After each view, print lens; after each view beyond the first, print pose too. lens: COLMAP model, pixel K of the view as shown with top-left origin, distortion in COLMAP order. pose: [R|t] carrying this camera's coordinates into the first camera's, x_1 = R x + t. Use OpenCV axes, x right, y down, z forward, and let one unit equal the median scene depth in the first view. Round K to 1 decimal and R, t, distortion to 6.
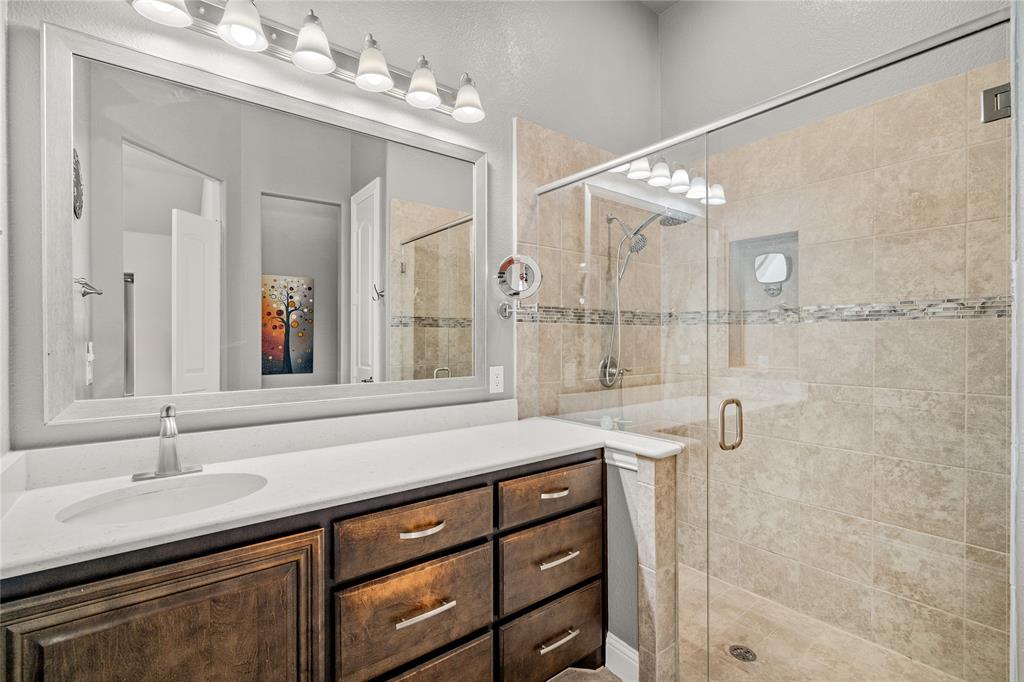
lens RADIAL K [[464.6, 0, 514.2], [0, 464.6, 341.9], [0, 0, 1]] dist [-0.001372, 0.001355]
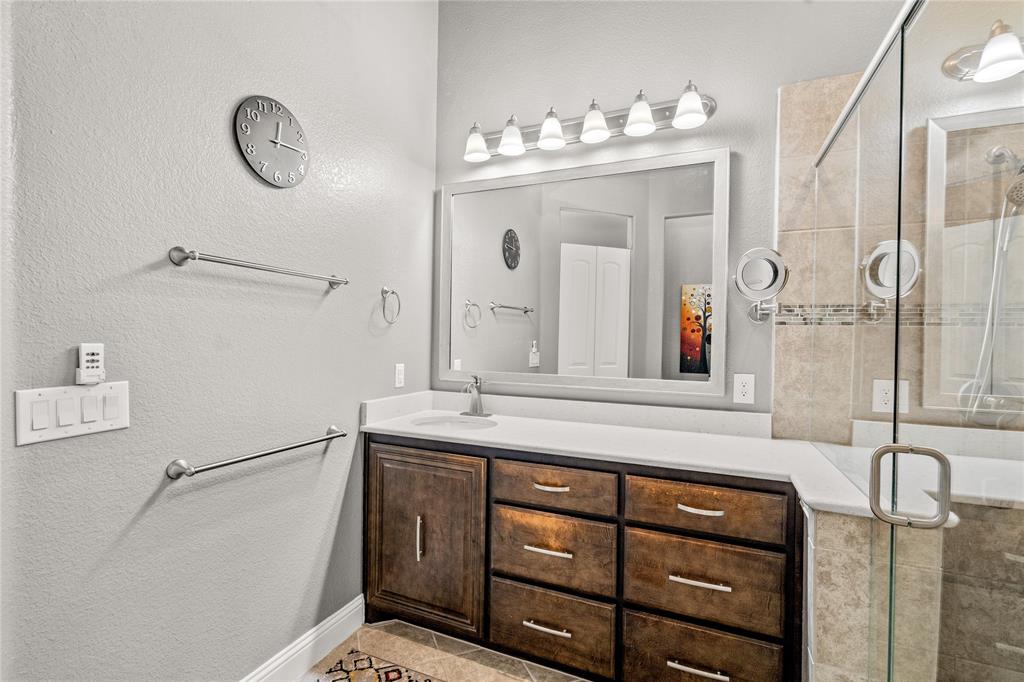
lens RADIAL K [[464.6, 0, 514.2], [0, 464.6, 341.9], [0, 0, 1]] dist [-0.001372, 0.001355]
pose [[0.480549, 0.017741, -0.876789, 0.784450], [-0.023335, 0.999700, 0.007439, -0.009537], [0.876658, 0.016885, 0.480818, 0.241031]]
